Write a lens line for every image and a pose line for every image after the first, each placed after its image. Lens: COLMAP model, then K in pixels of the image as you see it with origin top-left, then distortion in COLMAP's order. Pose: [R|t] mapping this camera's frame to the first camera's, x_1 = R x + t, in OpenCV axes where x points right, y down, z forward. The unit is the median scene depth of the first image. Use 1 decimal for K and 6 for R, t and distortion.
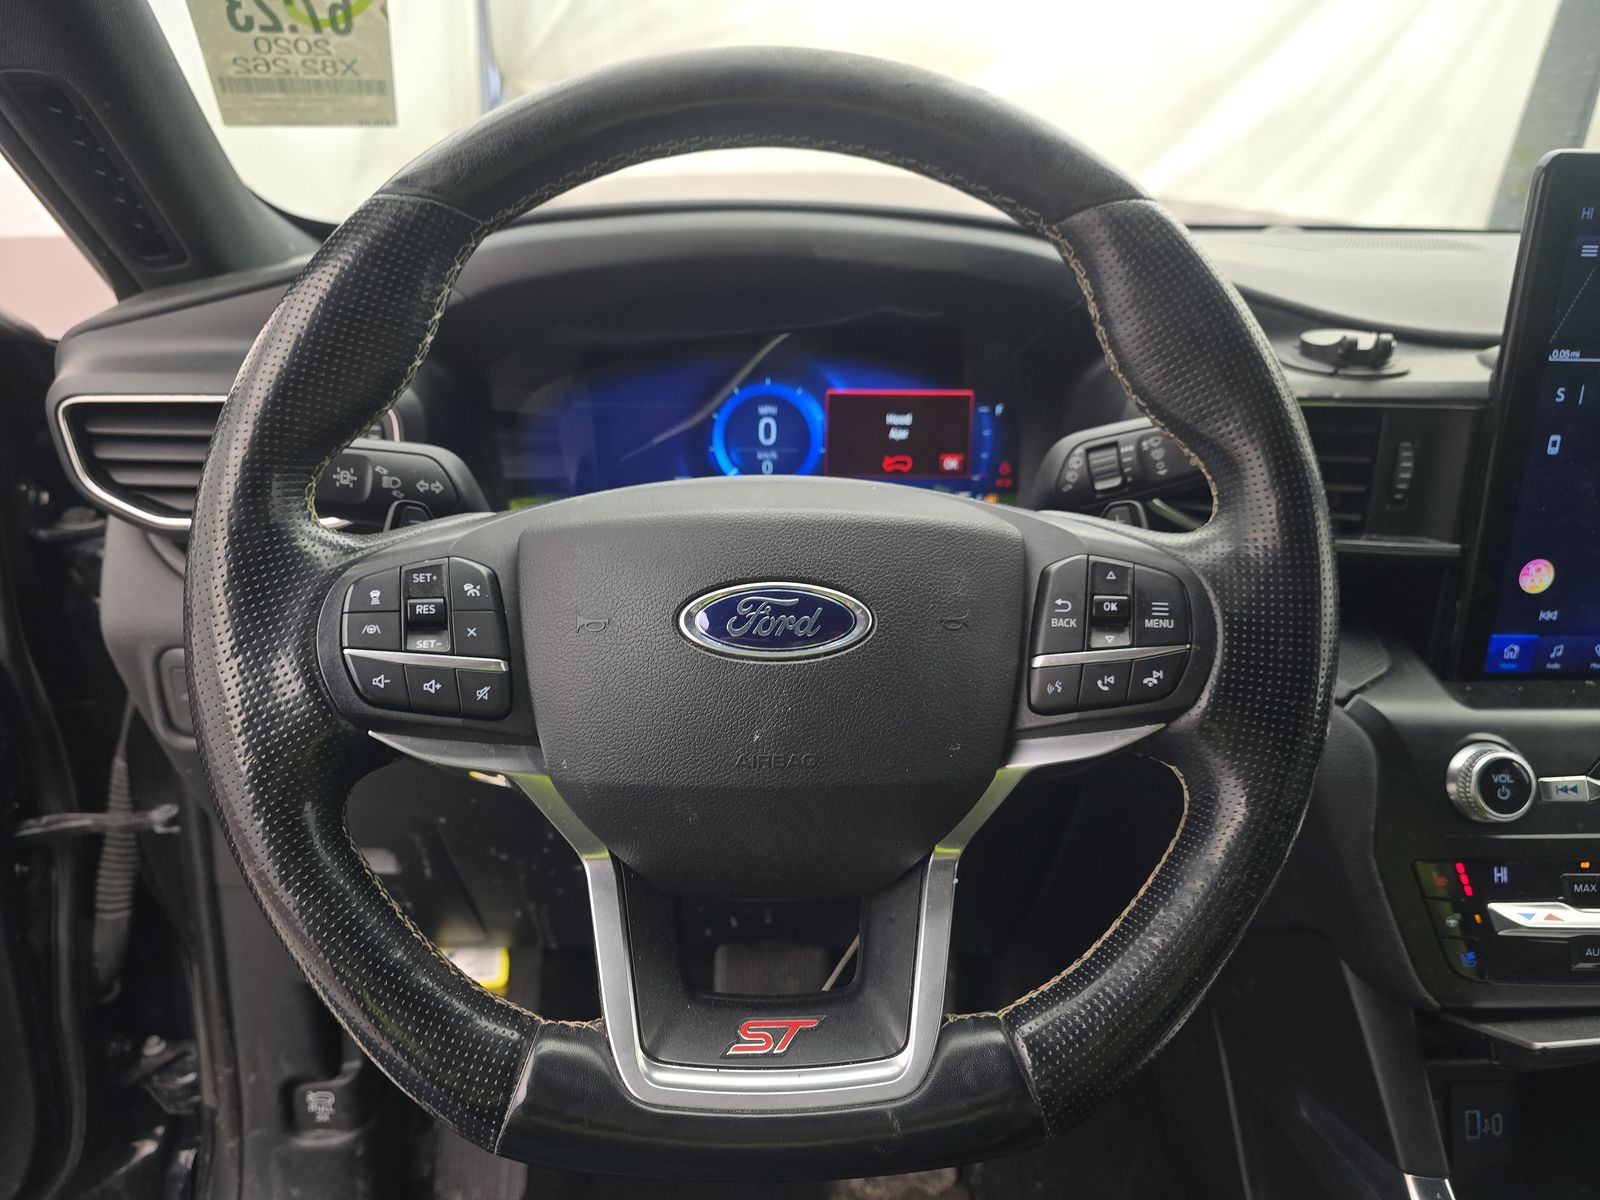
lens RADIAL K [[1092.3, 0, 792.8], [0, 1092.3, 602.8], [0, 0, 1]] dist [0.040716, -0.020592]
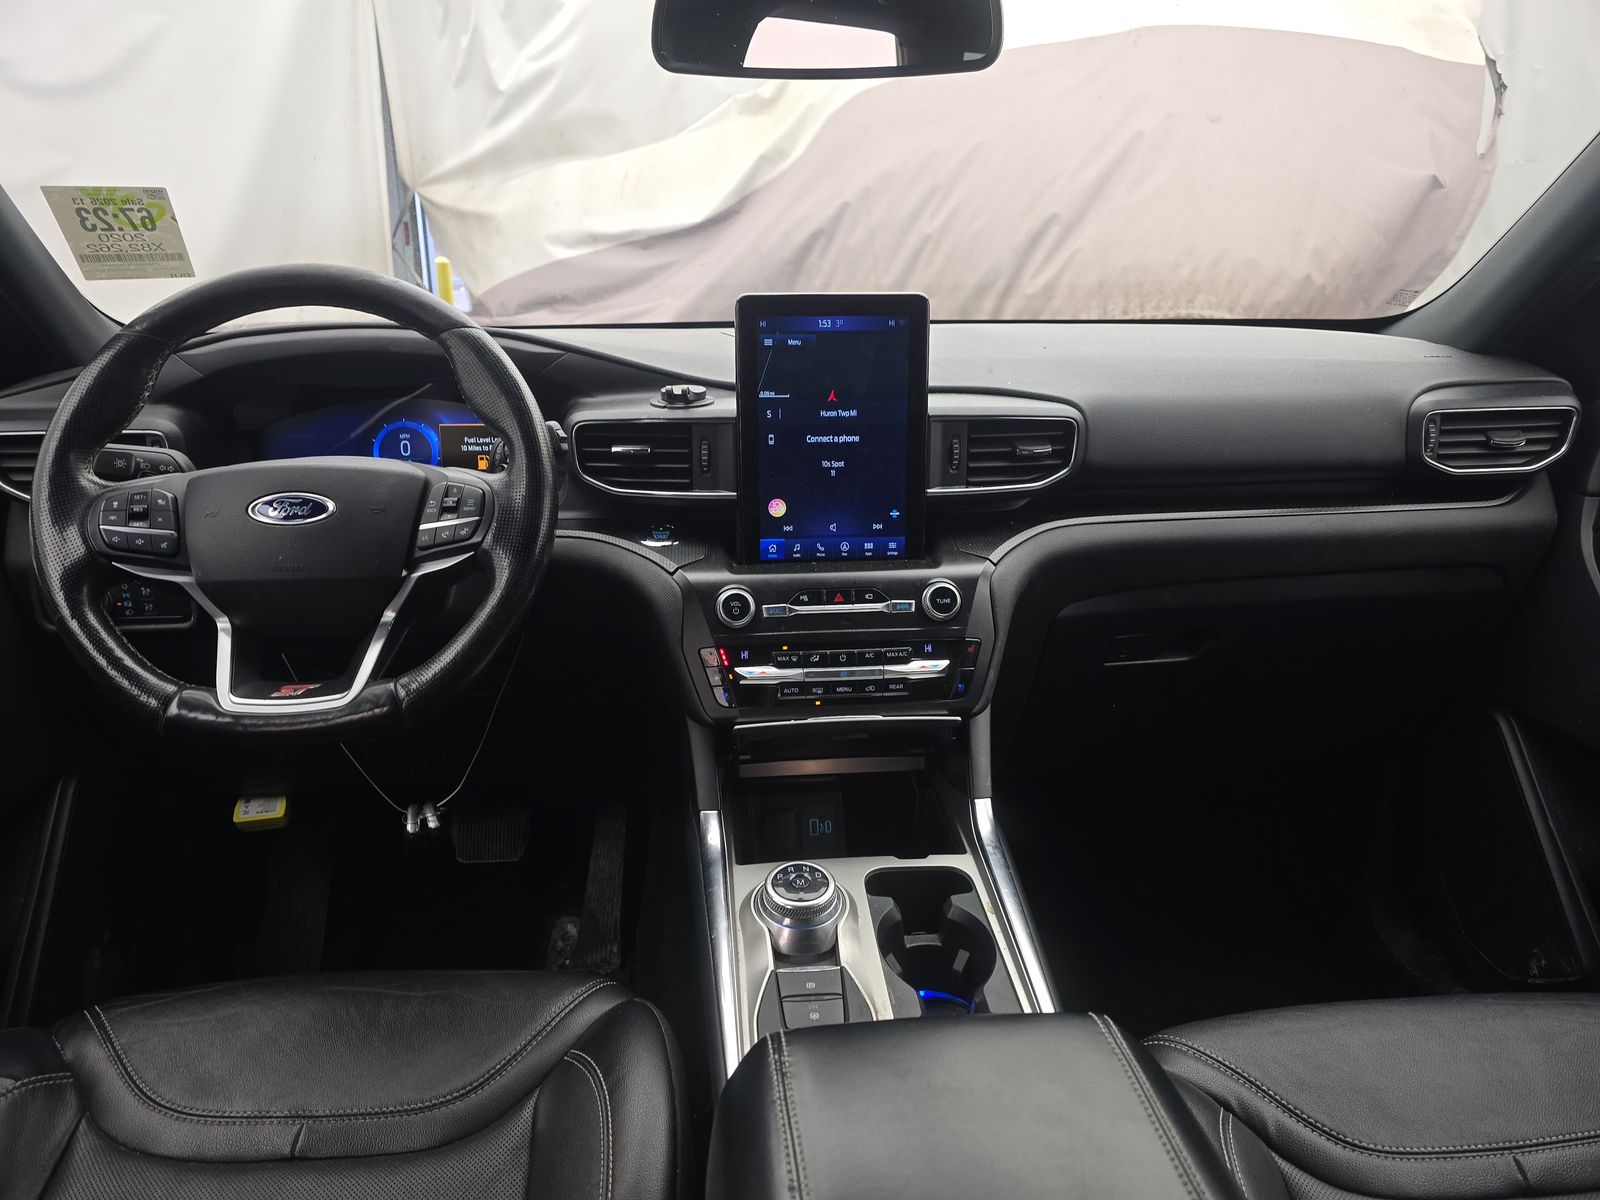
lens RADIAL K [[1092.3, 0, 809.6], [0, 1092.3, 611.6], [0, 0, 1]] dist [0.040716, -0.020592]
pose [[0.998522, -0.034719, 0.041823, 0.680284], [0.036929, 0.997896, -0.053298, 0.277758], [-0.039884, 0.054764, 0.997702, -0.956511]]
